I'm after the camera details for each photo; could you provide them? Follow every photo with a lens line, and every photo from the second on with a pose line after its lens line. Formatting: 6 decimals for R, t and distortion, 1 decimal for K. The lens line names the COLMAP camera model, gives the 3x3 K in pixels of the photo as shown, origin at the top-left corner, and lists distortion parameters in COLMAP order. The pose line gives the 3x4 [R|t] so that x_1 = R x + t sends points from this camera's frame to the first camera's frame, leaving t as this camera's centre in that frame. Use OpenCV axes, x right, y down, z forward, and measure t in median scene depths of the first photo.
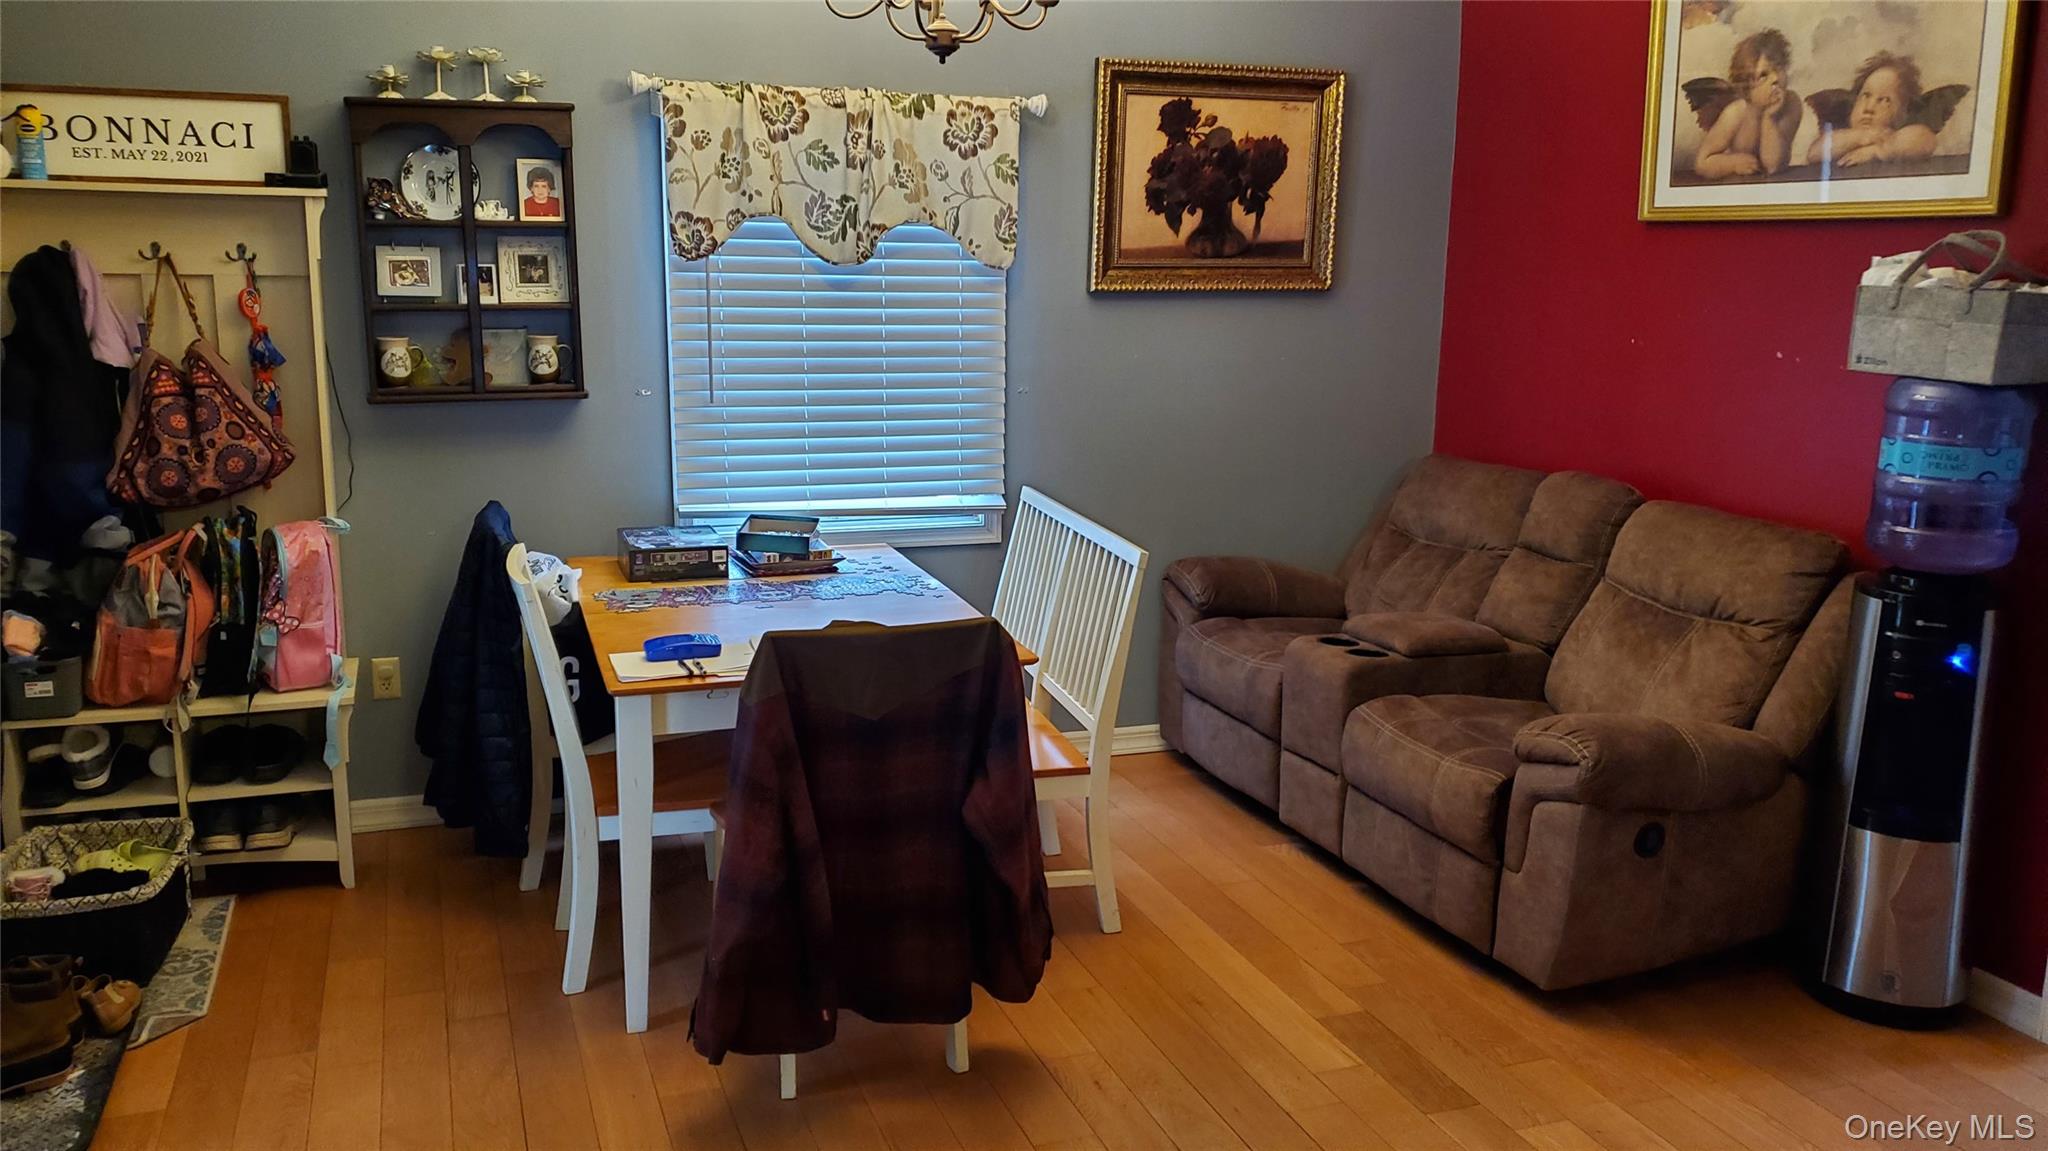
lens RADIAL K [[1590.2, 0, 1024.0], [0, 1590.2, 575.5], [0, 0, 1]] dist [0.000695, 0.013815]
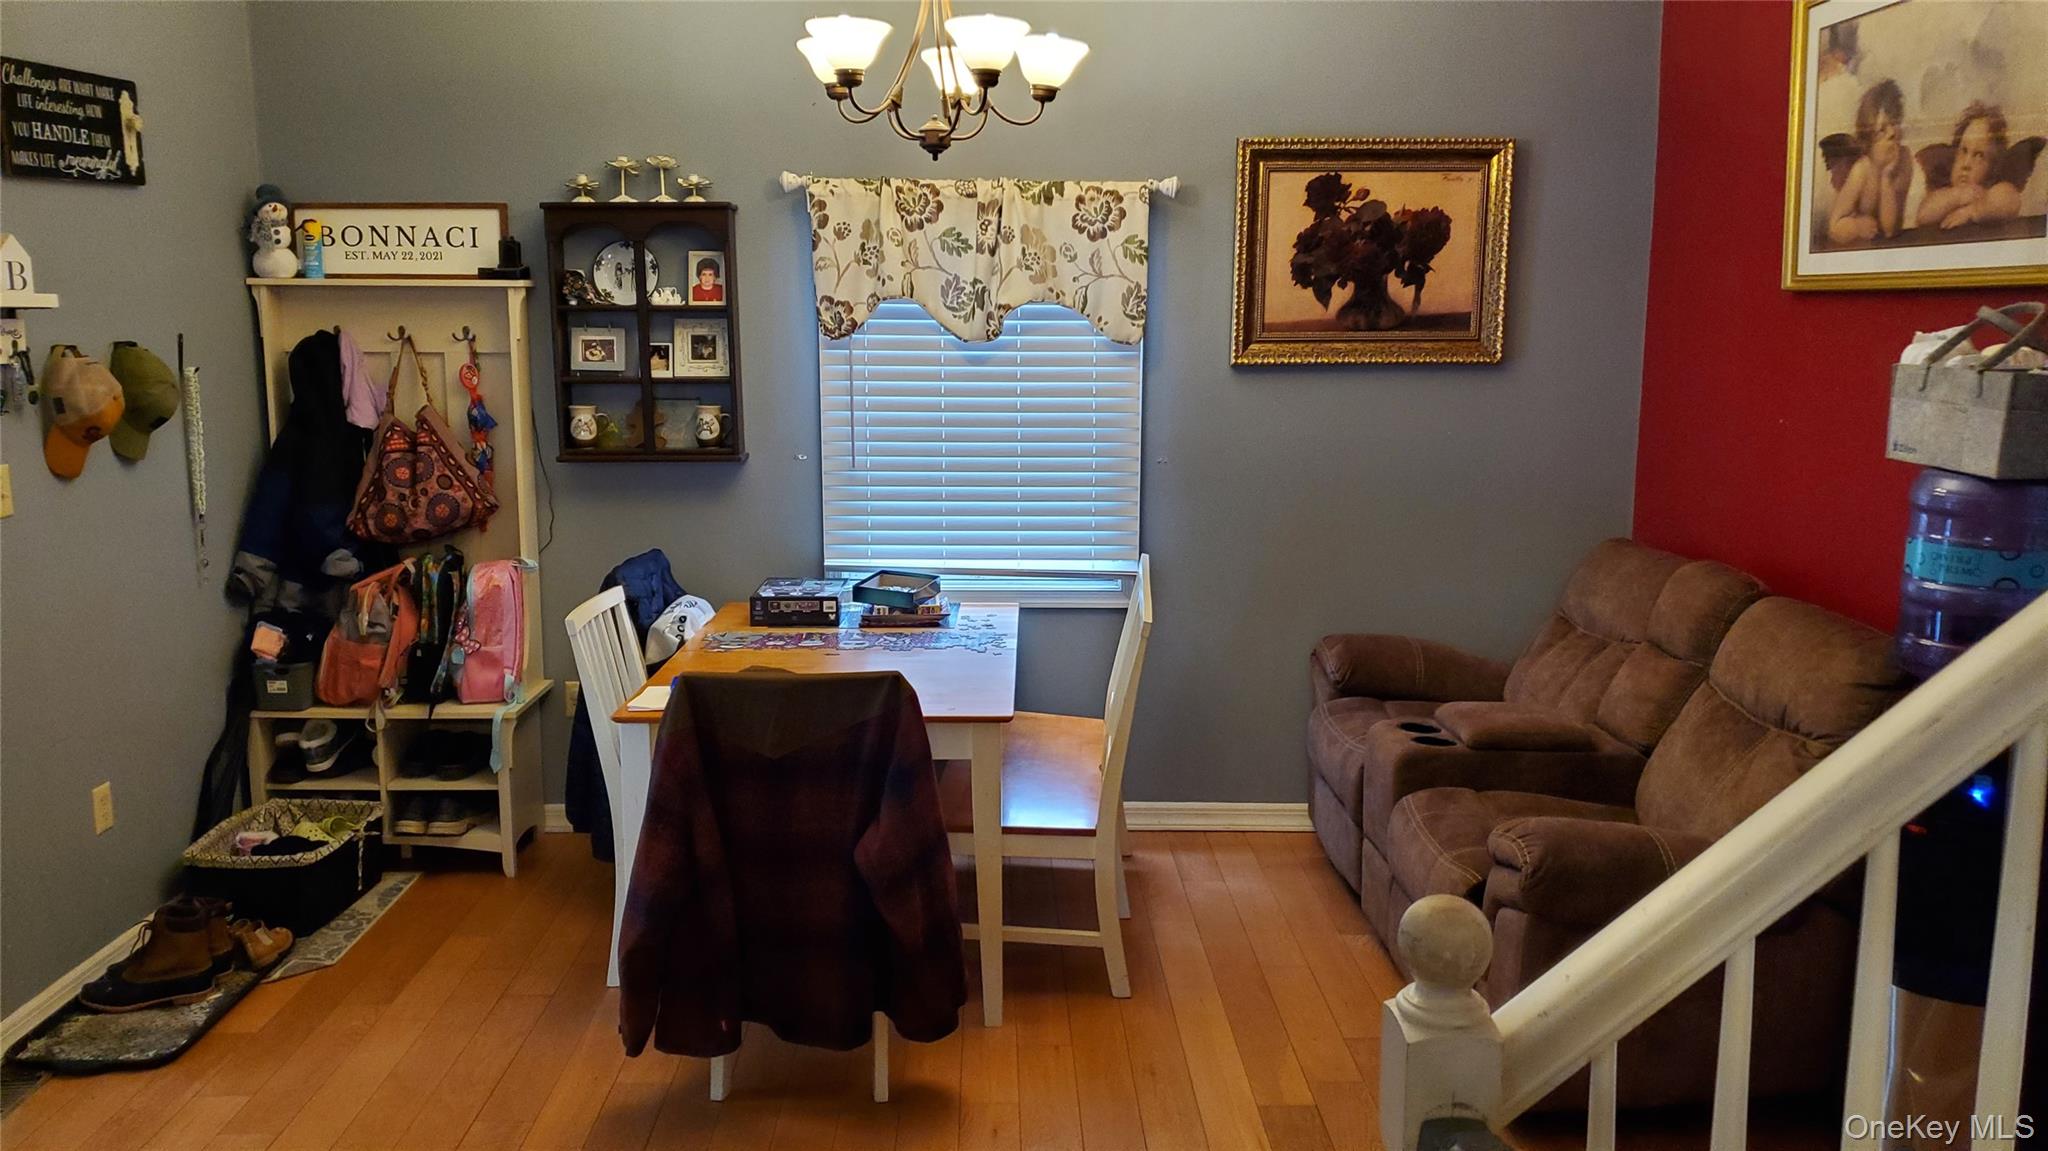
lens RADIAL K [[1595.1, 0, 1030.4], [0, 1595.1, 562.9], [0, 0, 1]] dist [0.079730, -0.148314]
pose [[0.946072, 0.040206, -0.321452, 0.296973], [-0.055287, 0.997750, -0.037921, -0.008360], [0.319204, 0.053648, 0.946166, -0.001043]]
